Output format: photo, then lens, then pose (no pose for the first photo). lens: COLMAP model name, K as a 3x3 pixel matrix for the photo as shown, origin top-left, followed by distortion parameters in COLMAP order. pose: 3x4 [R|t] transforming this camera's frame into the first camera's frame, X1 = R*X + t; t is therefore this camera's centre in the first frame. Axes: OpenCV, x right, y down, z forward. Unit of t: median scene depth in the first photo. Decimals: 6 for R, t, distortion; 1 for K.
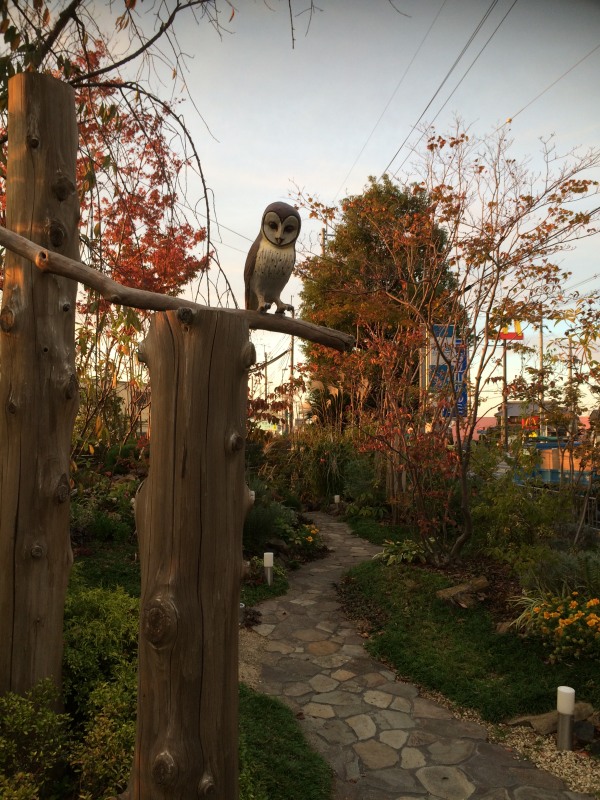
lens RADIAL K [[674.3, 0, 302.8], [0, 674.3, 402.1], [0, 0, 1]] dist [0.065676, -0.076546]
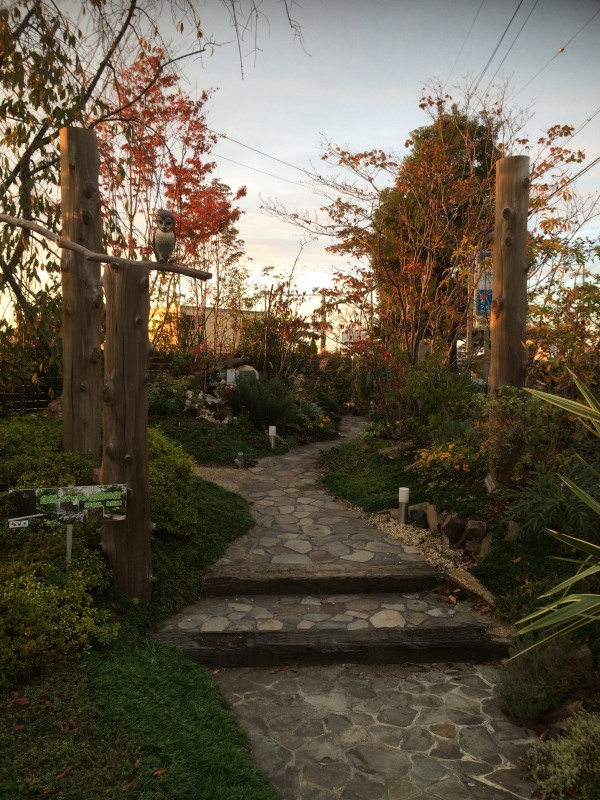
lens RADIAL K [[674.3, 0, 306.8], [0, 674.3, 404.5], [0, 0, 1]] dist [0.065676, -0.076546]
pose [[0.986403, 0.014720, -0.163684, 0.274466], [0.003024, 0.994186, 0.107631, 0.031193], [0.164317, -0.106662, 0.980624, -0.391938]]
